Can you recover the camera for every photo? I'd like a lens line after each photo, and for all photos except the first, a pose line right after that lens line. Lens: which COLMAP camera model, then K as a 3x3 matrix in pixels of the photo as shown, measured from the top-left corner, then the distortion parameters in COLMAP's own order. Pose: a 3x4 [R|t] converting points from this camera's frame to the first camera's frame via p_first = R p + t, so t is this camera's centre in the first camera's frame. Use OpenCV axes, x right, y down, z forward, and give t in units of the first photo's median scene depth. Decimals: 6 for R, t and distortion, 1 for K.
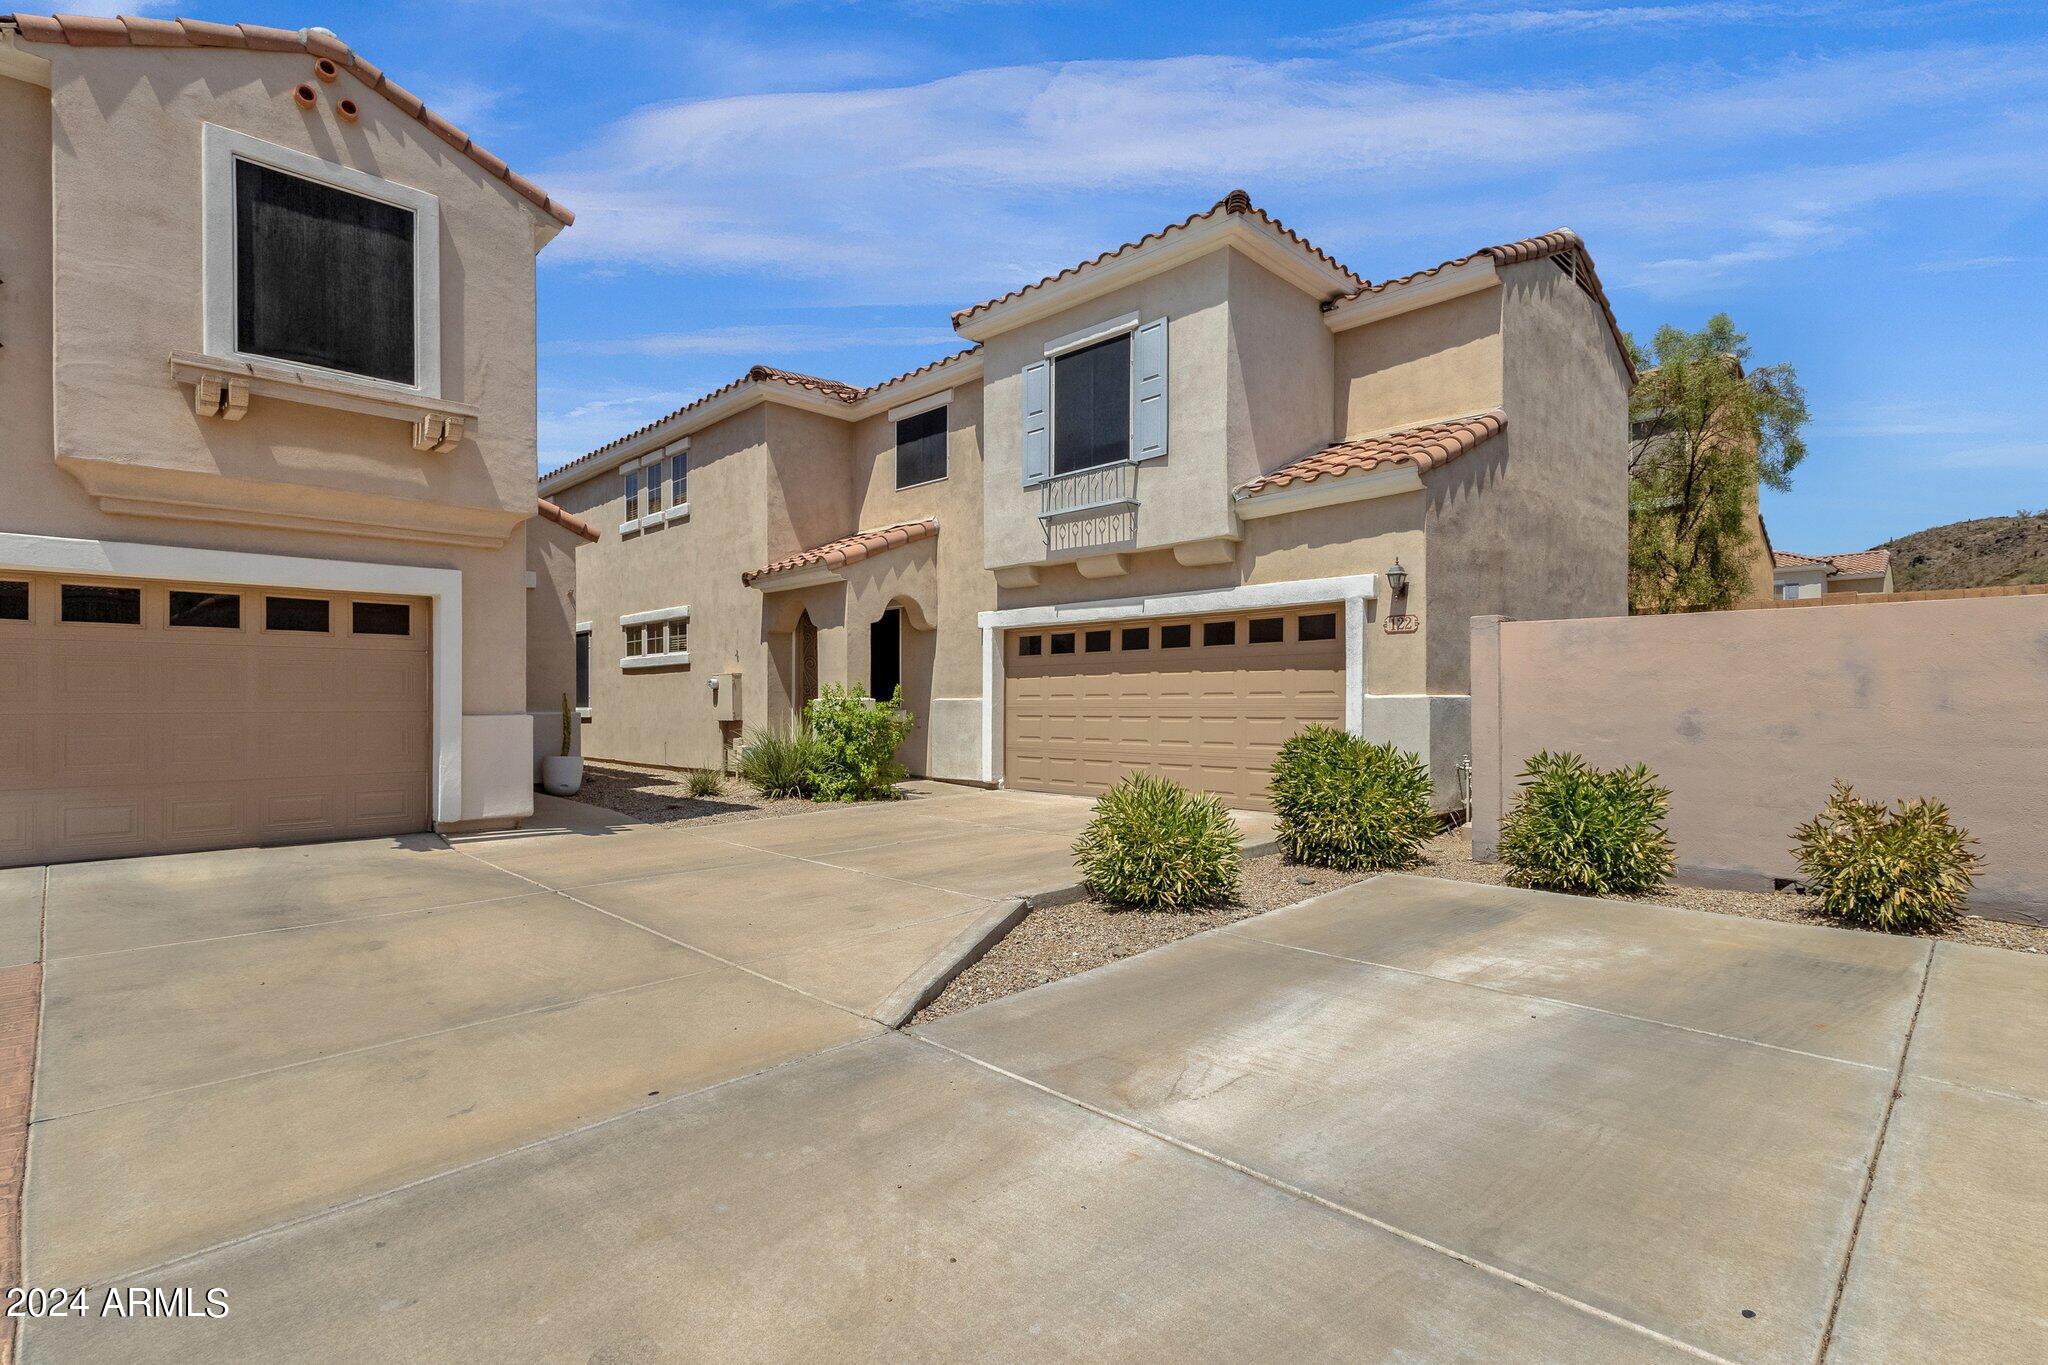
lens RADIAL K [[959.0, 0, 1017.6], [0, 959.0, 702.0], [0, 0, 1]] dist [0.002394, 0.000499]
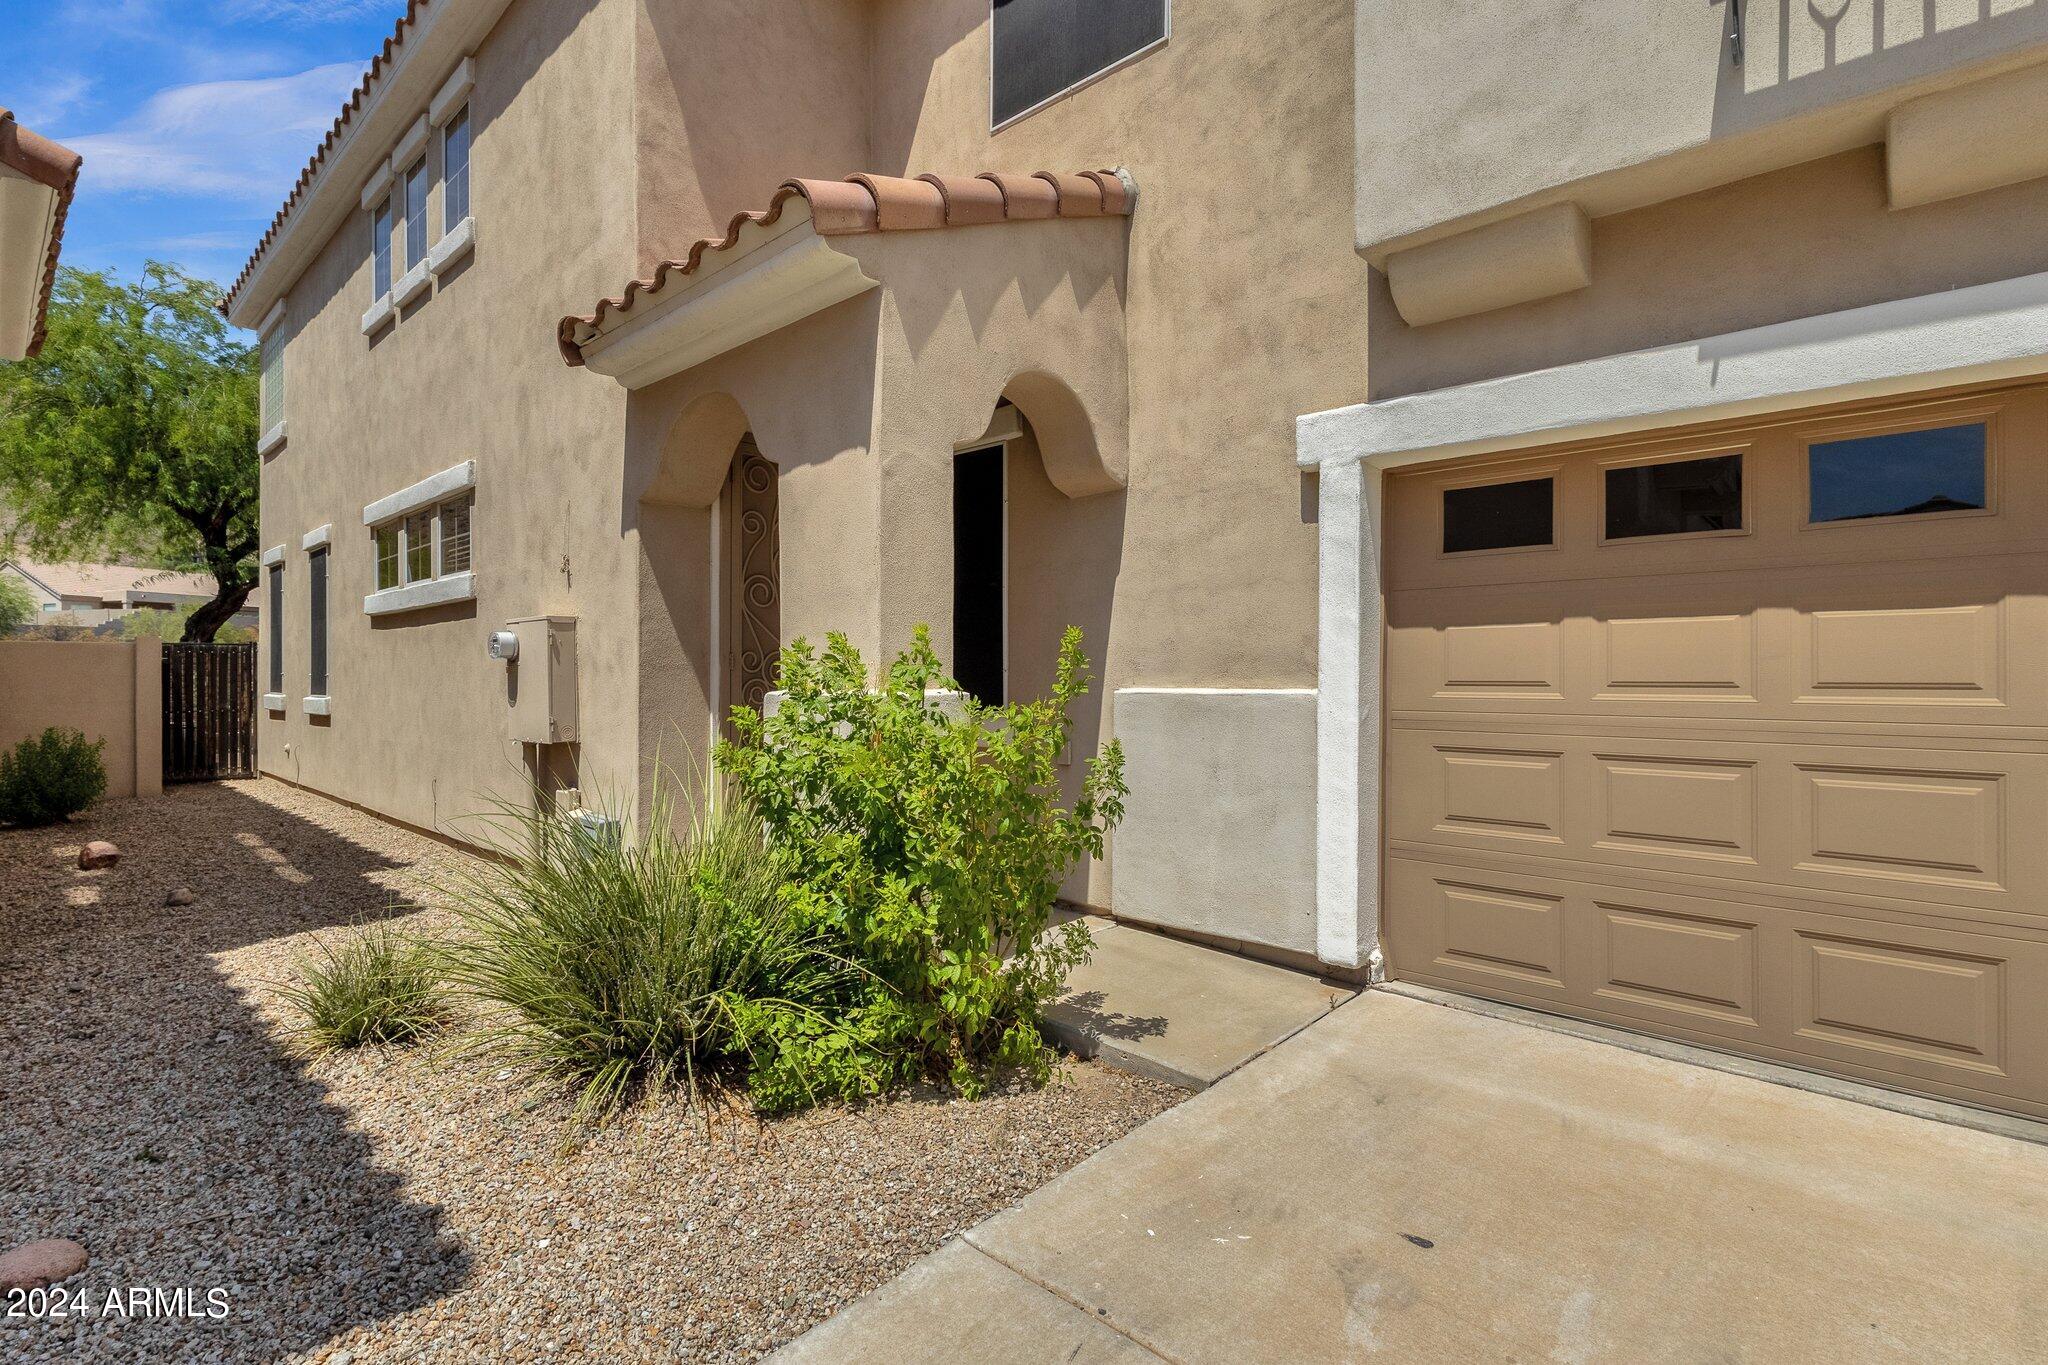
lens RADIAL K [[973.6, 0, 1027.1], [0, 973.6, 675.2], [0, 0, 1]] dist [0.002795, 0.001212]
pose [[0.999166, 0.001286, 0.040801, -0.145306], [-0.001417, 0.999994, 0.003198, -0.010015], [-0.040797, -0.003253, 0.999162, 0.701764]]
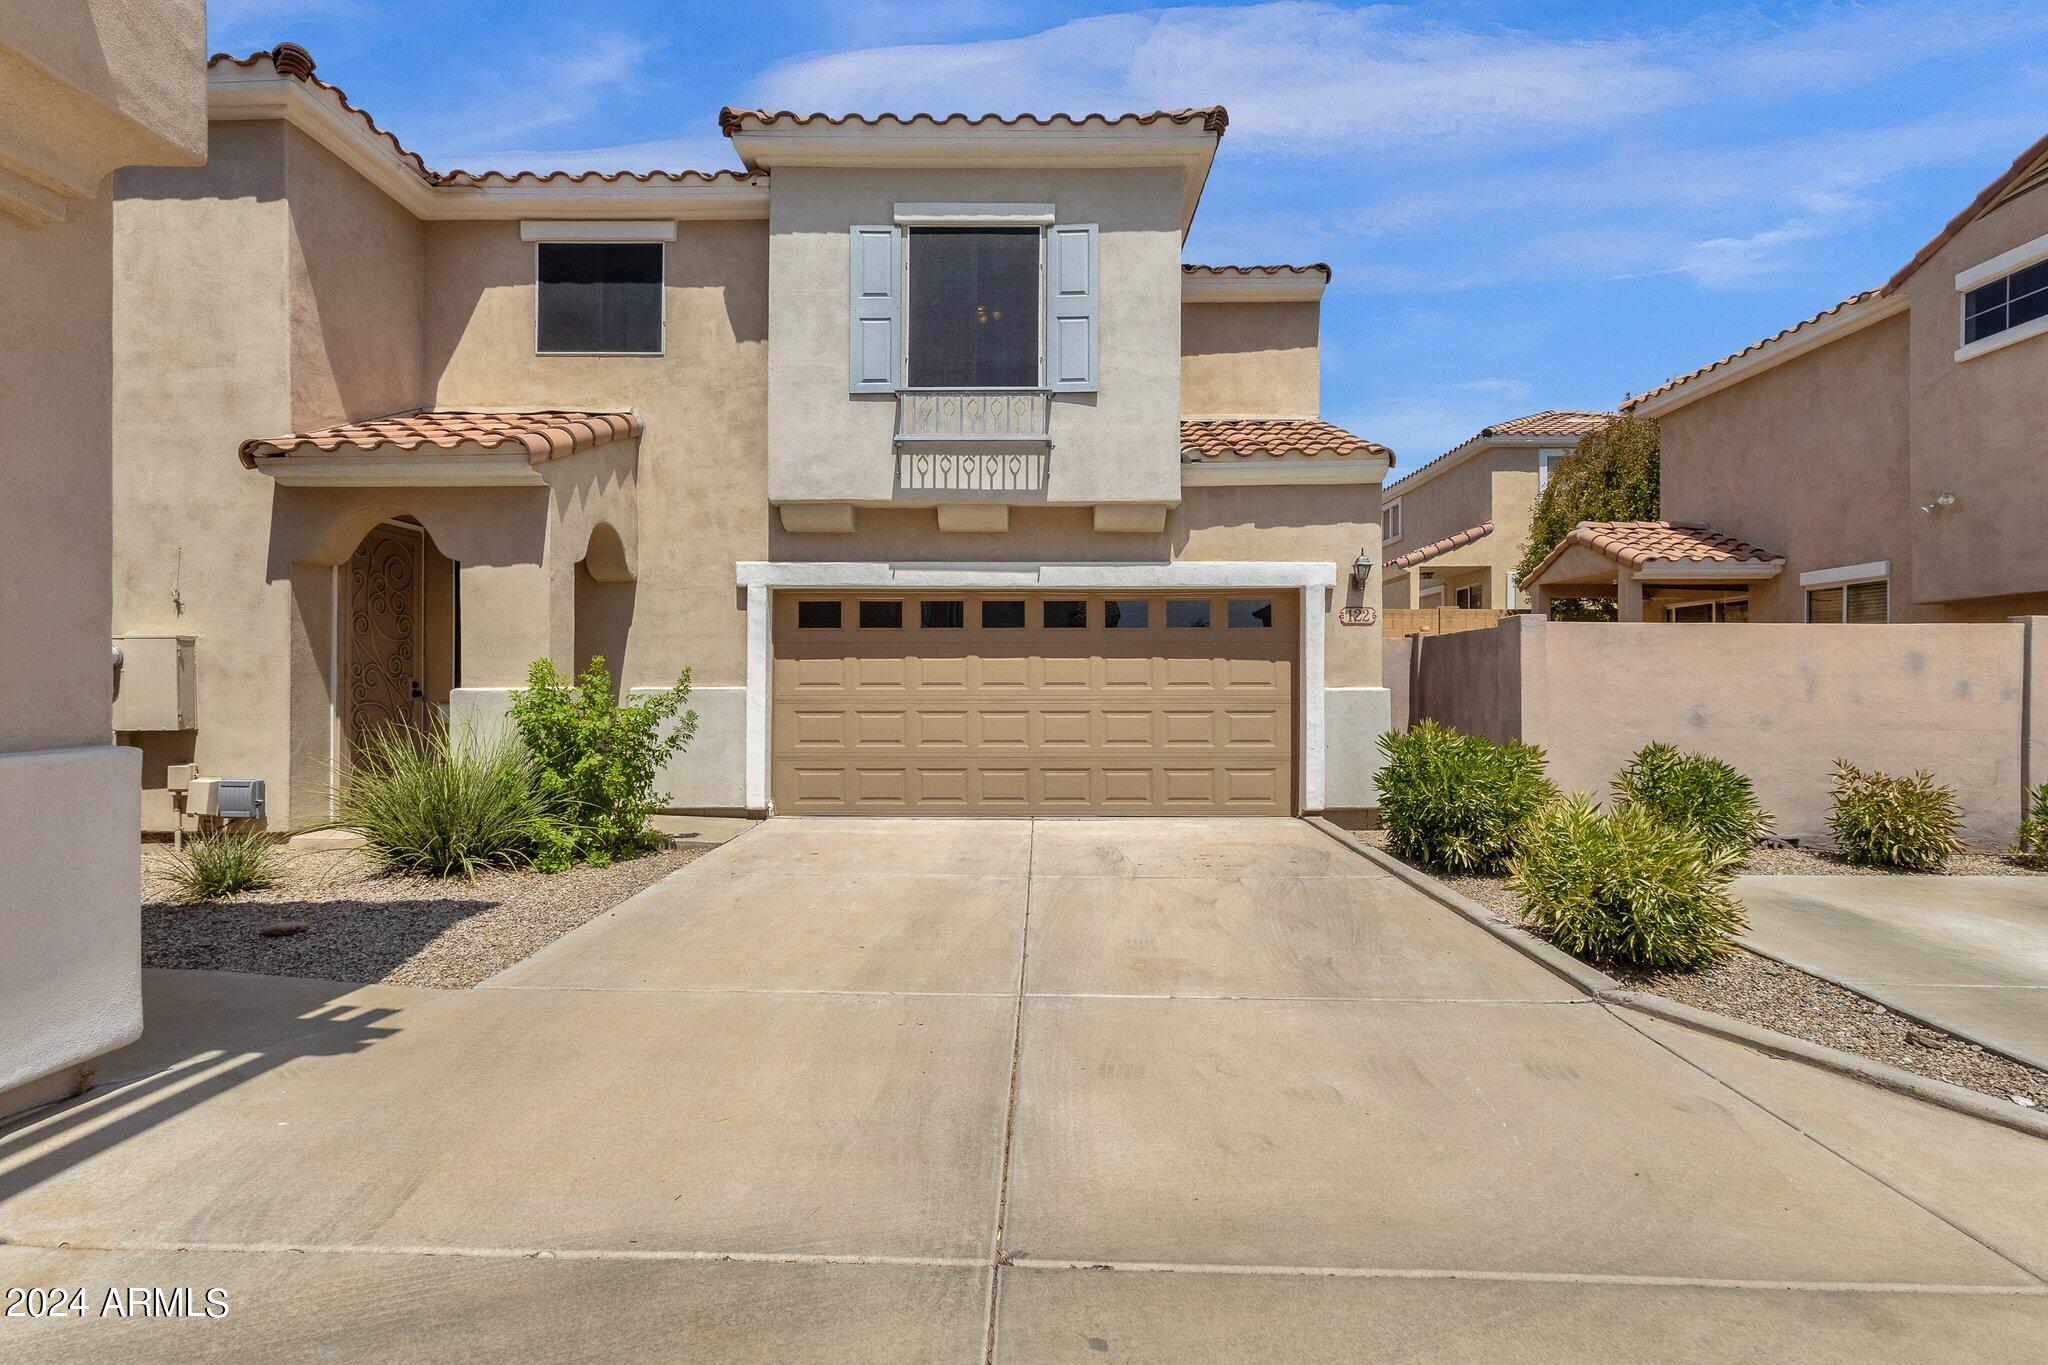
lens RADIAL K [[940.8, 0, 1024.0], [0, 940.8, 682.5], [0, 0, 1]] dist [0.001284, 0.003278]
pose [[0.716497, 0.003674, 0.697581, -0.370122], [-0.003024, 0.999993, -0.002160, -0.006831], [-0.697584, -0.000562, 0.716503, 0.385751]]
